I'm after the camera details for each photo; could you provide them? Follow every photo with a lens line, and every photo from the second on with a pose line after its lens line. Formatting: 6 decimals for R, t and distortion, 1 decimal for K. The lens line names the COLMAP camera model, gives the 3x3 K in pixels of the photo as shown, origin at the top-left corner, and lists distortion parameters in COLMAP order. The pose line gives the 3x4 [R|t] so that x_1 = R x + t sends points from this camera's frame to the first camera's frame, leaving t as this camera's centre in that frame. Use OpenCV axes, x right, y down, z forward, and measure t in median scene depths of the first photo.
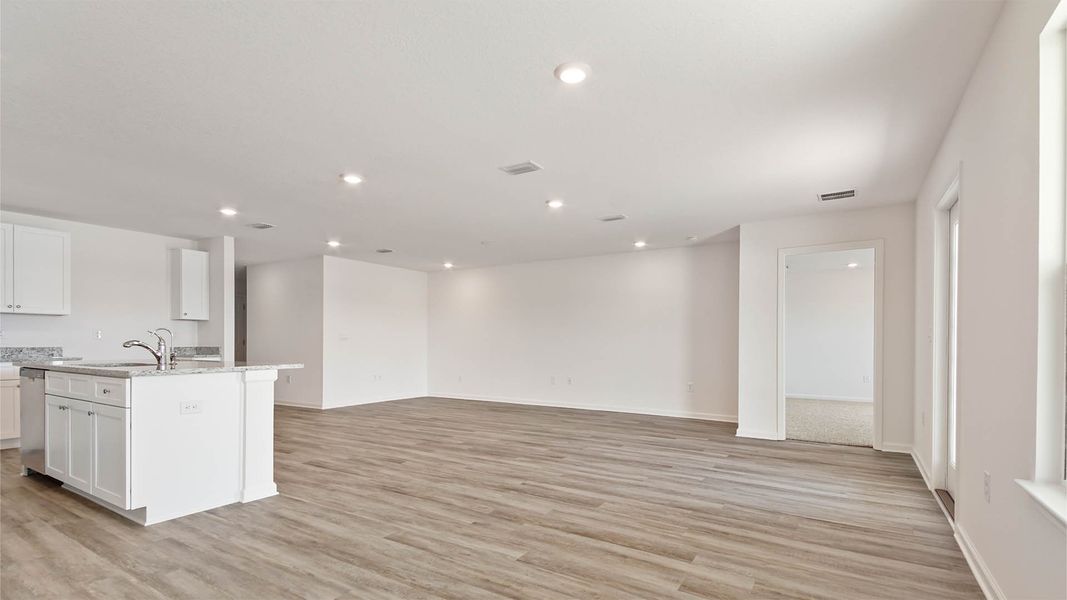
lens RADIAL K [[493.2, 0, 534.7], [0, 493.2, 340.2], [0, 0, 1]] dist [0.037787, -0.029177]
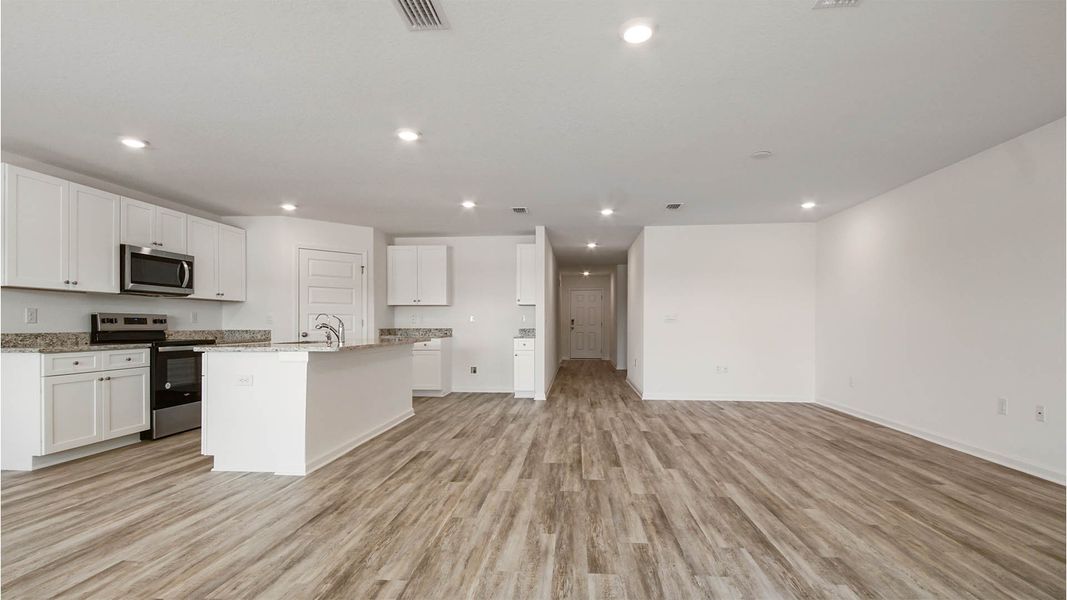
lens RADIAL K [[478.8, 0, 537.8], [0, 478.8, 330.1], [0, 0, 1]] dist [0.036229, -0.025832]
pose [[0.456696, 0.008446, -0.889583, 0.533125], [0.005564, 0.999908, 0.012350, 0.005310], [0.889605, -0.010590, 0.456607, 0.917229]]
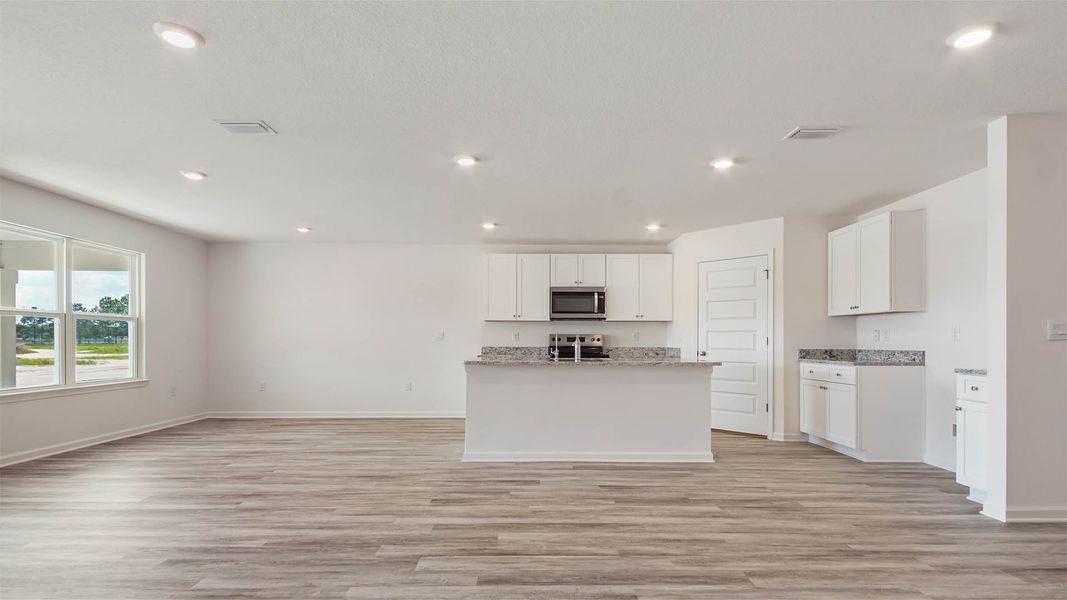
lens RADIAL K [[501.7, 0, 530.4], [0, 501.7, 341.5], [0, 0, 1]] dist [0.023572, -0.000038]
pose [[-0.843676, -0.003192, -0.536844, 0.024259], [-0.002193, 0.999994, -0.002499, 0.003393], [0.536849, -0.000931, -0.843678, 2.051404]]
